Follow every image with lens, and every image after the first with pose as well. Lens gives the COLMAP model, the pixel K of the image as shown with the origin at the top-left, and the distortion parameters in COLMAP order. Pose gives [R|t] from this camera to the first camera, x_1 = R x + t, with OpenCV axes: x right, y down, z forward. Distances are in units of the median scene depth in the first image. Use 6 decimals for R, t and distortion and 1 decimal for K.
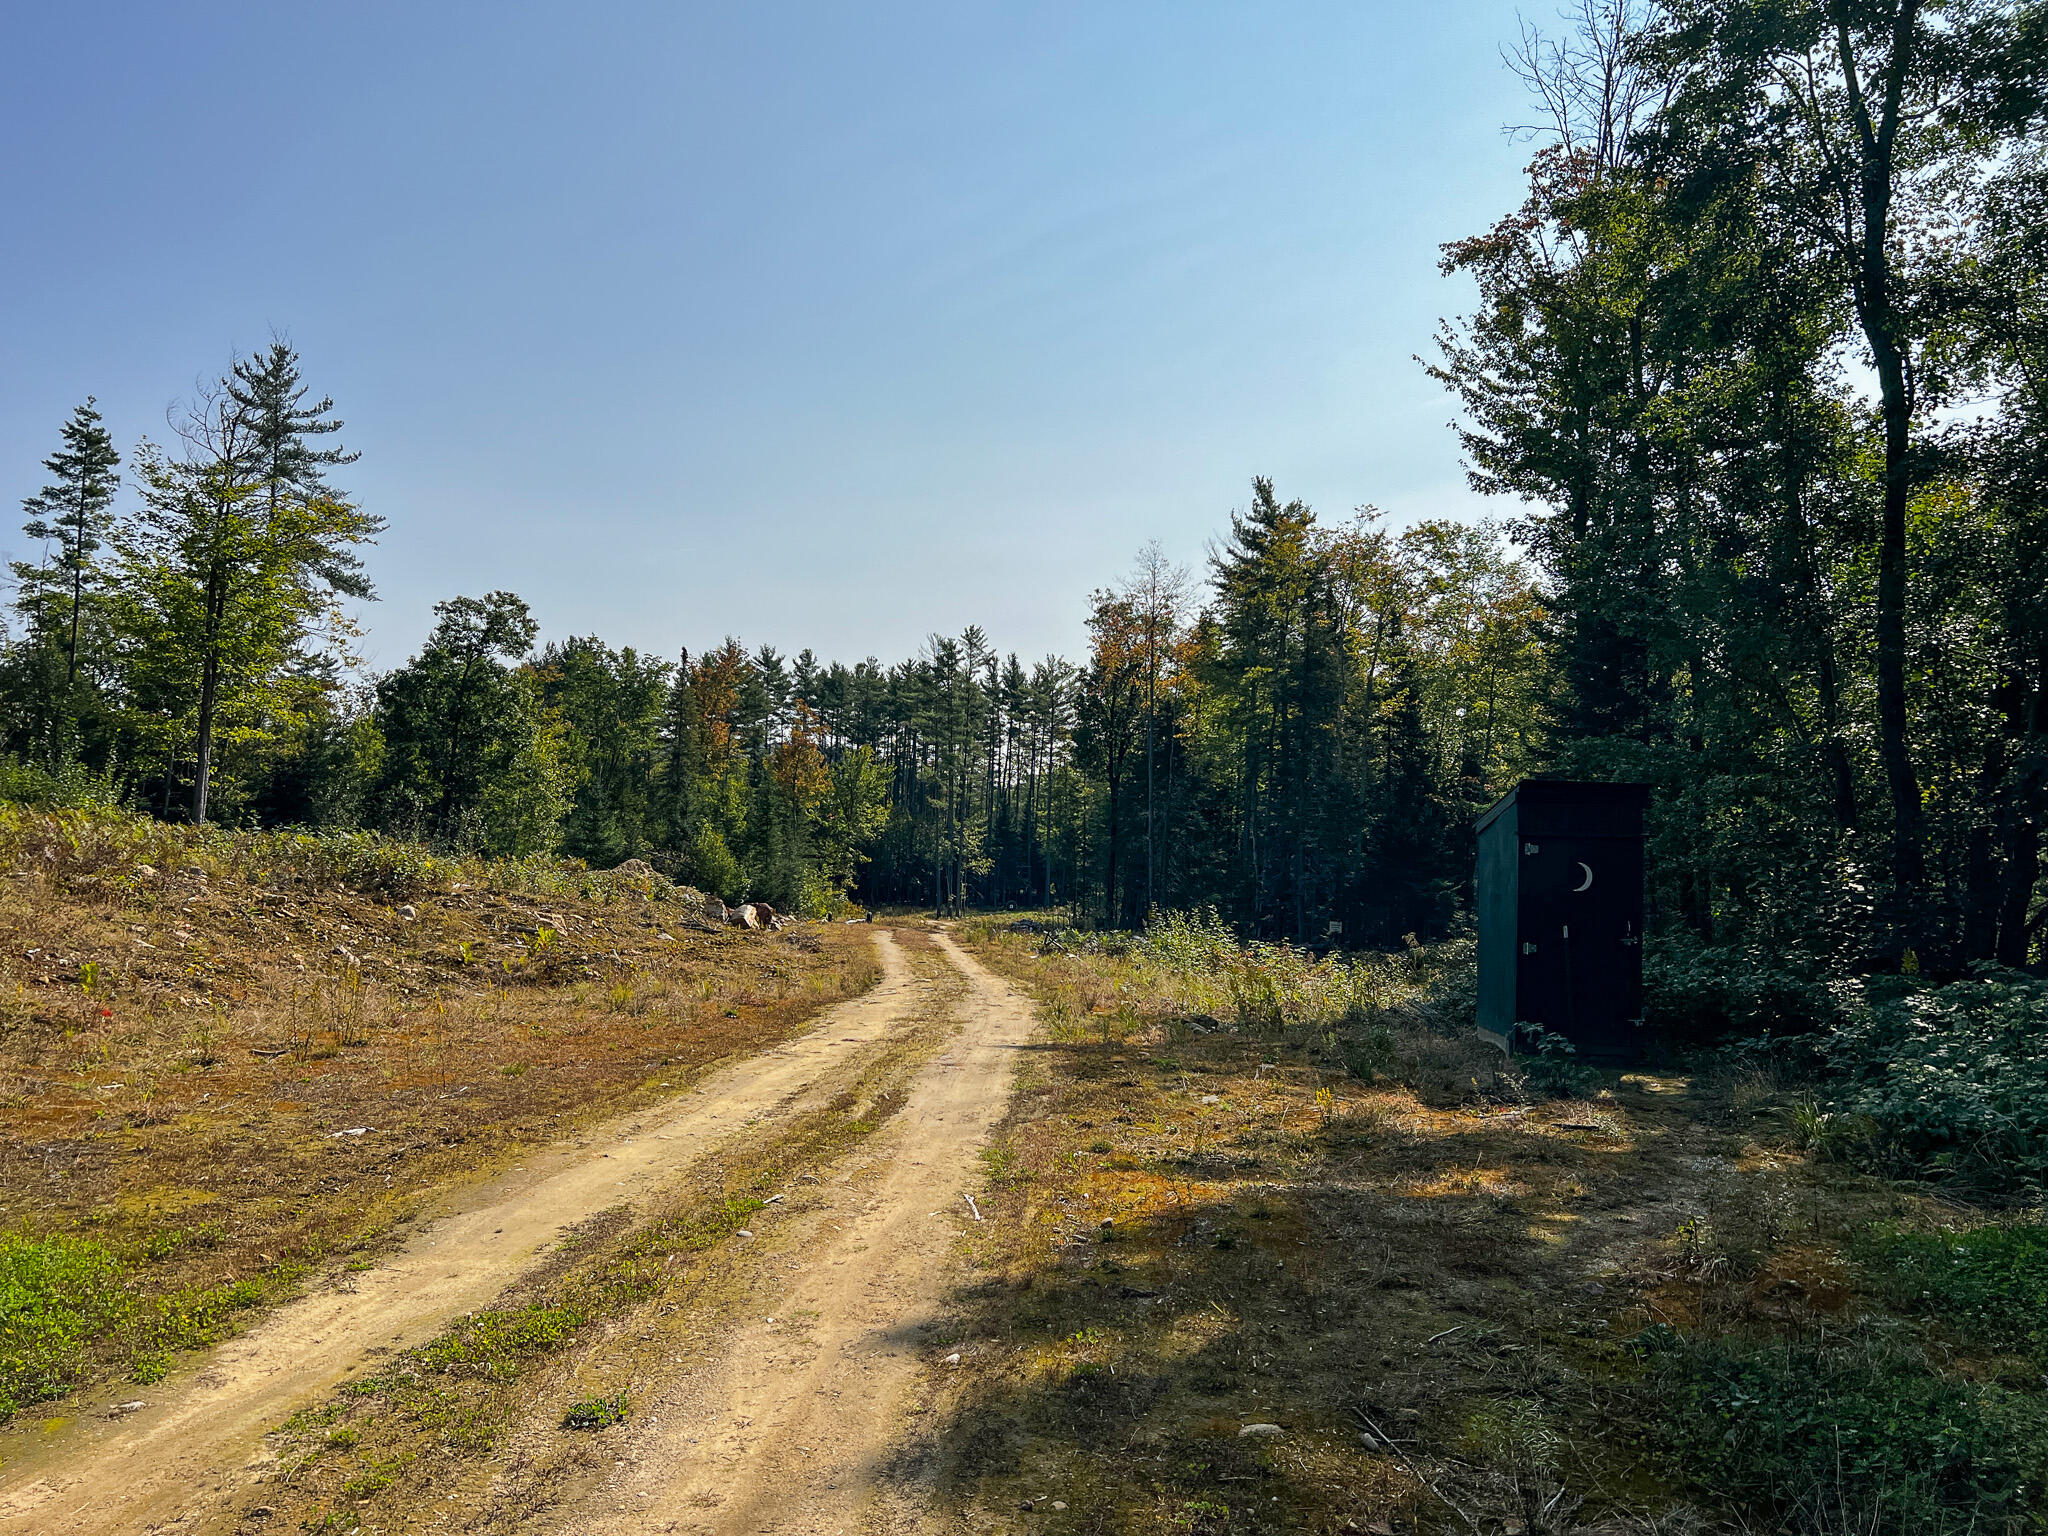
lens RADIAL K [[1632.4, 0, 1024.0], [0, 1632.4, 768.0], [0, 0, 1]] dist [0.001930, 0.001080]
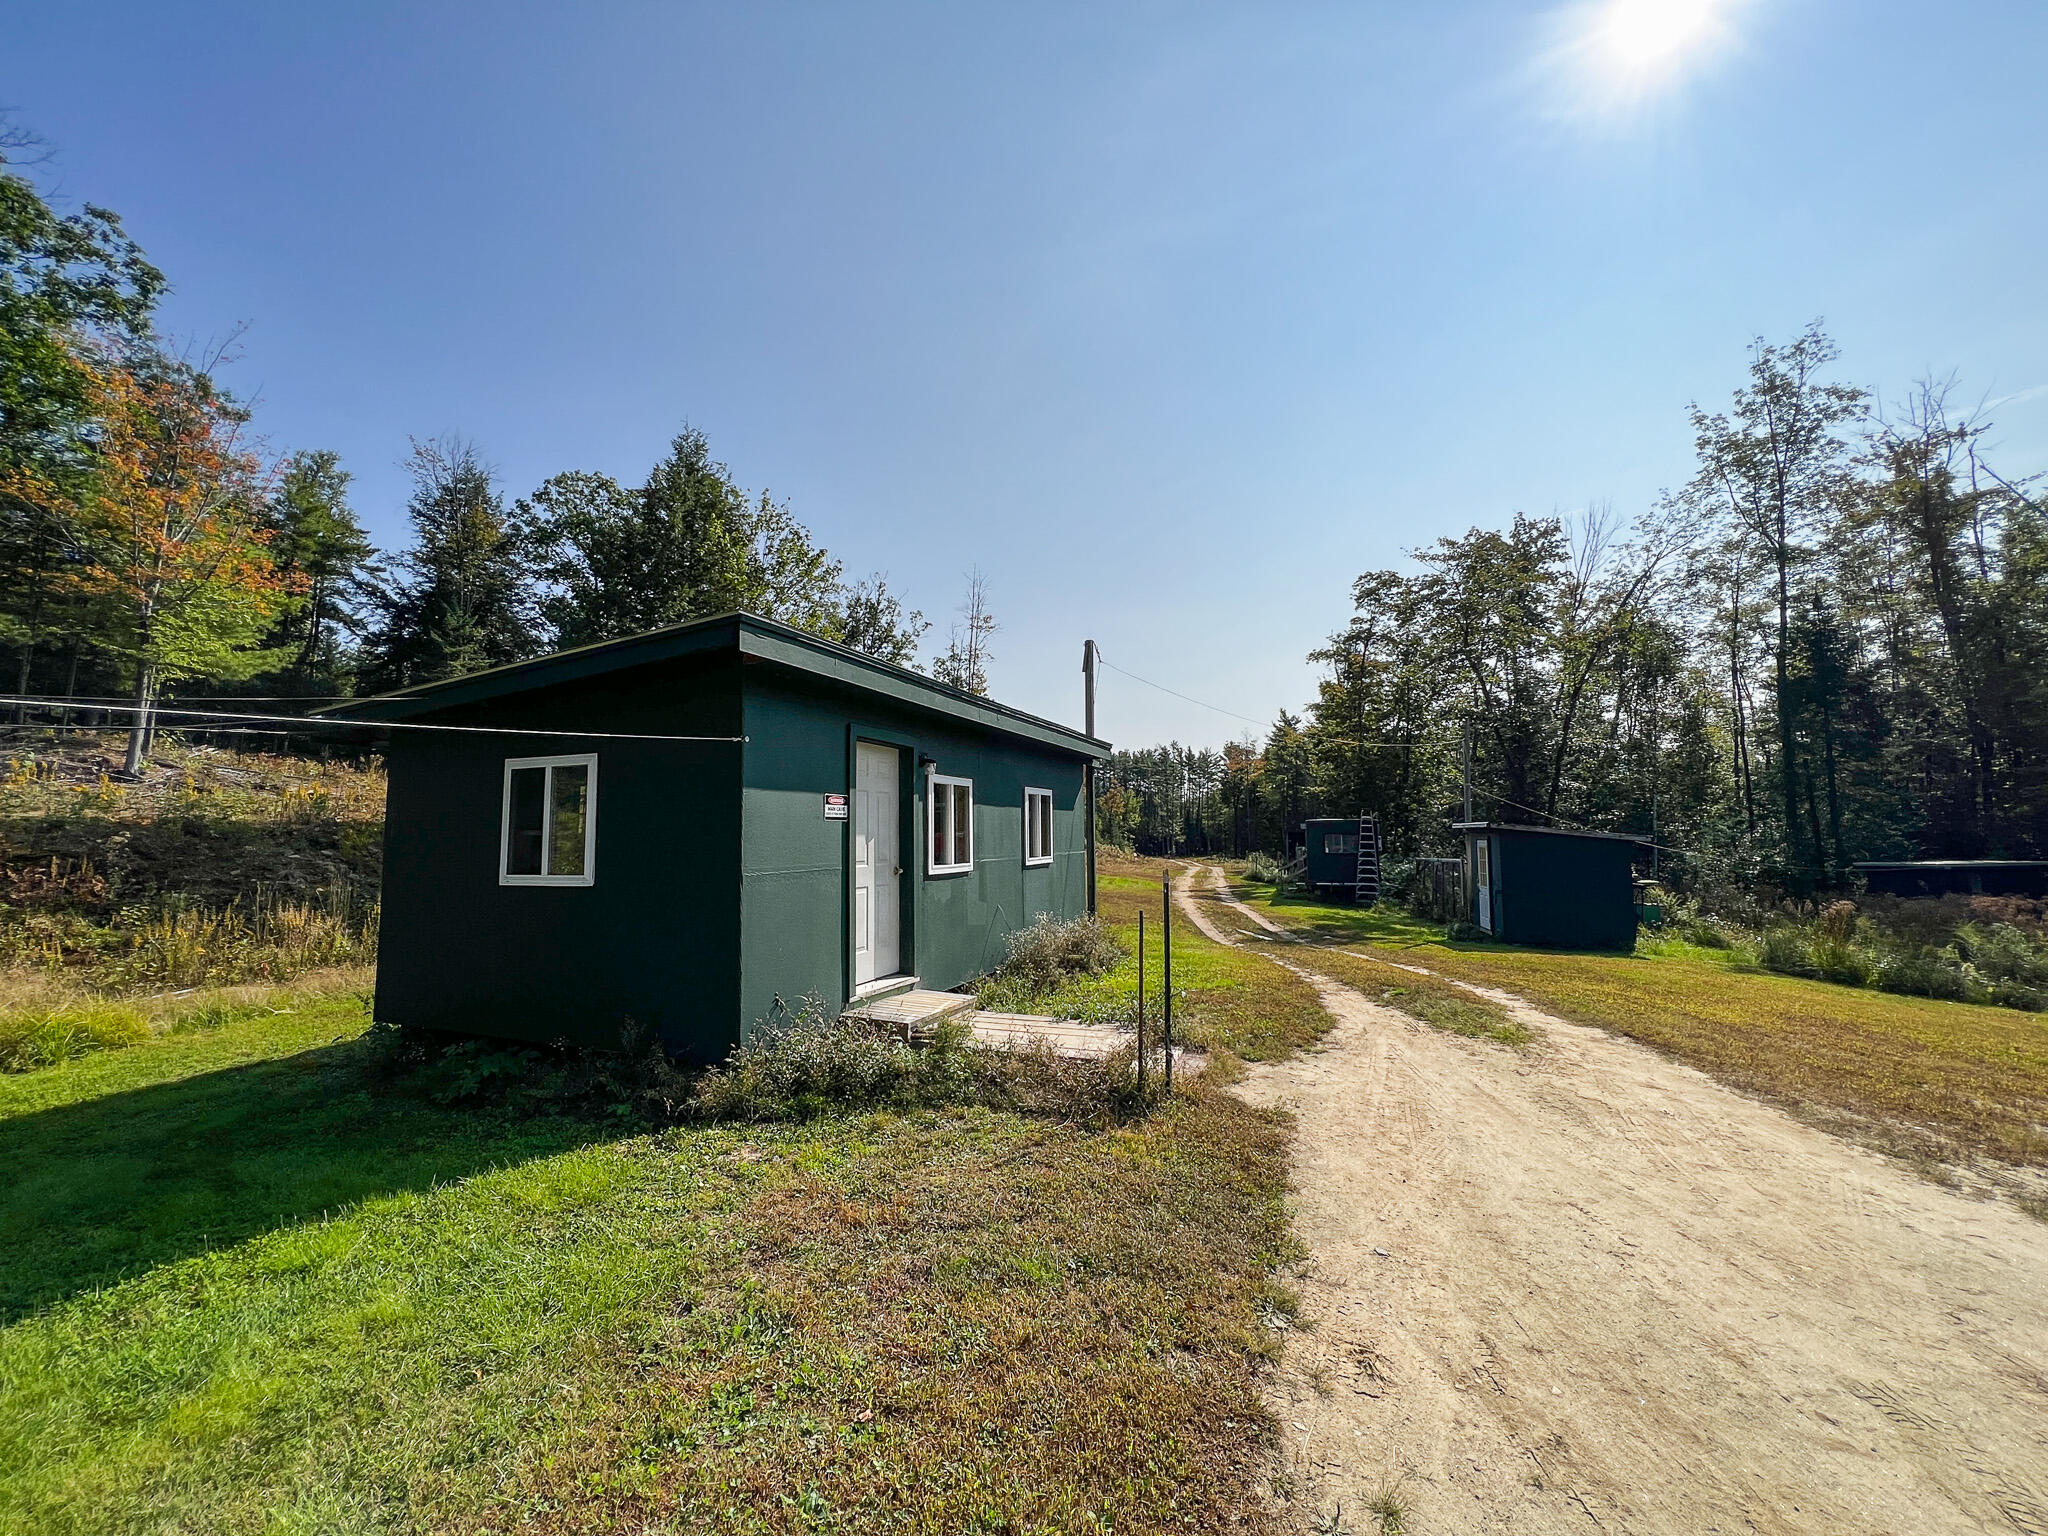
lens RADIAL K [[863.5, 0, 1024.0], [0, 863.5, 768.0], [0, 0, 1]] dist [0.013785, 0.000068]
pose [[0.982160, -0.035525, -0.184662, -0.014752], [0.031421, 0.999191, -0.025101, -0.019898], [0.185405, 0.018851, 0.982481, -0.303696]]
